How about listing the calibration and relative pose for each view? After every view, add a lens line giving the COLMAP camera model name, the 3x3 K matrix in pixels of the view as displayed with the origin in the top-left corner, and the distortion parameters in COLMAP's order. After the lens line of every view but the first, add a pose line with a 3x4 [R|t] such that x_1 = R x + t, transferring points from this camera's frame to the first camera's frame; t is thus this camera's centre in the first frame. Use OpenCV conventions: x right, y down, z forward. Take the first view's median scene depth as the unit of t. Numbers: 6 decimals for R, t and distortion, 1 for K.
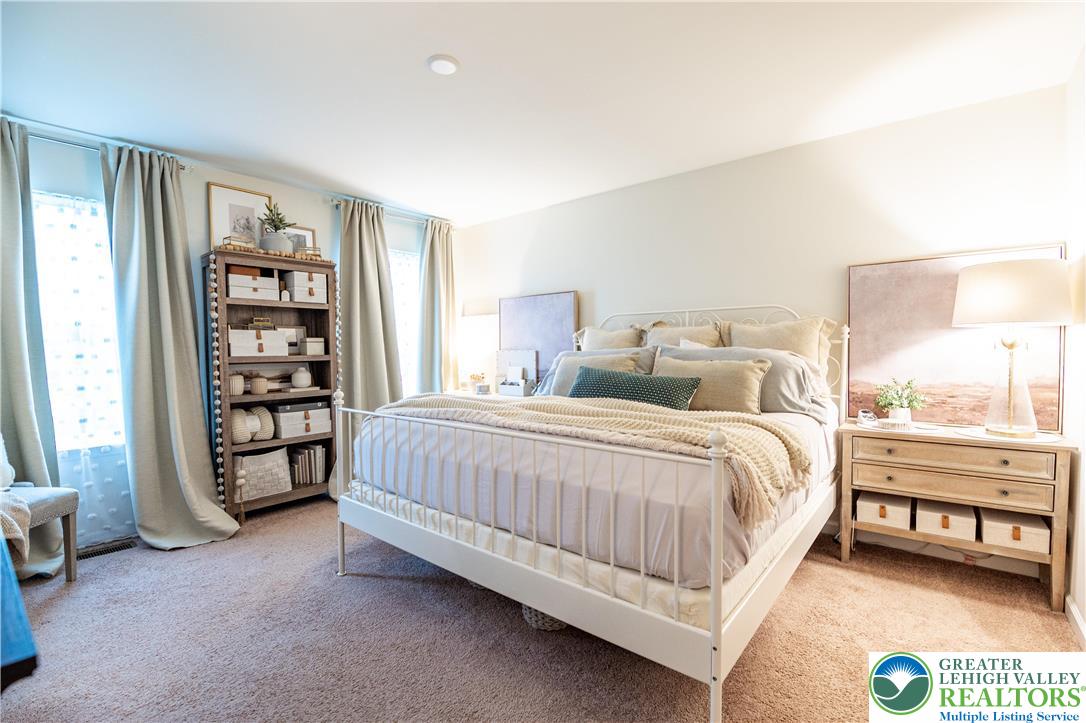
lens RADIAL K [[476.3, 0, 542.6], [0, 476.3, 357.3], [0, 0, 1]] dist [-0.006887, -0.007029]
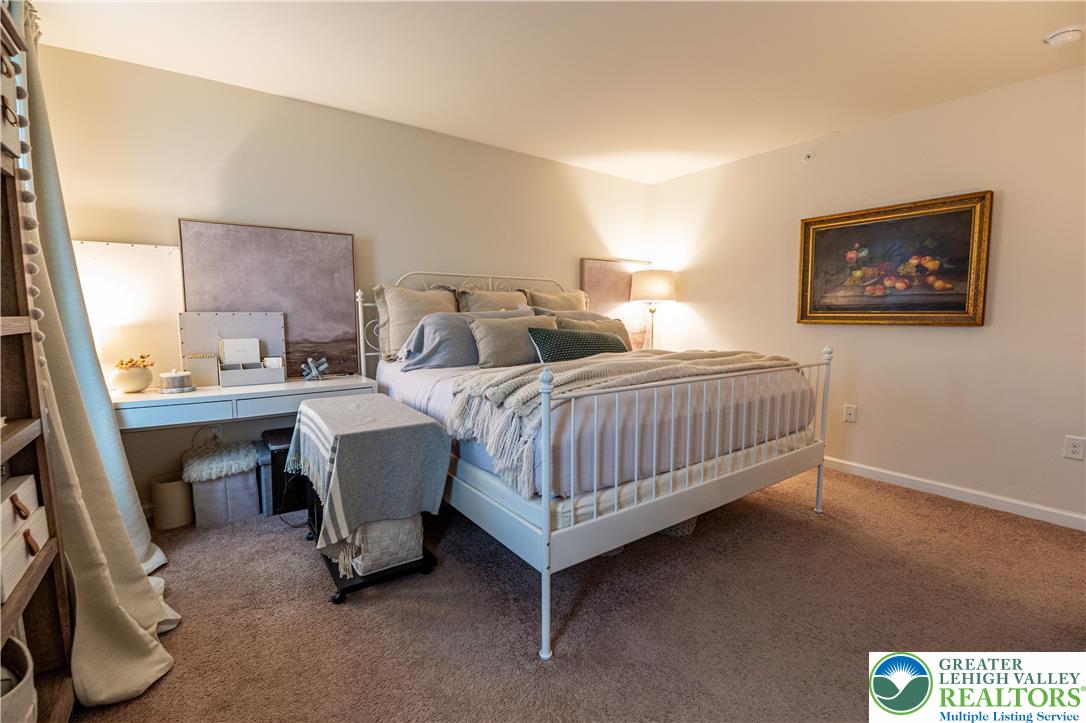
lens RADIAL K [[476.3, 0, 551.4], [0, 476.3, 360.2], [0, 0, 1]] dist [-0.006887, -0.007029]
pose [[0.233095, -0.093074, 0.967990, -0.606336], [0.010492, 0.995592, 0.093201, -0.006125], [-0.972397, -0.011568, 0.233044, 0.499943]]
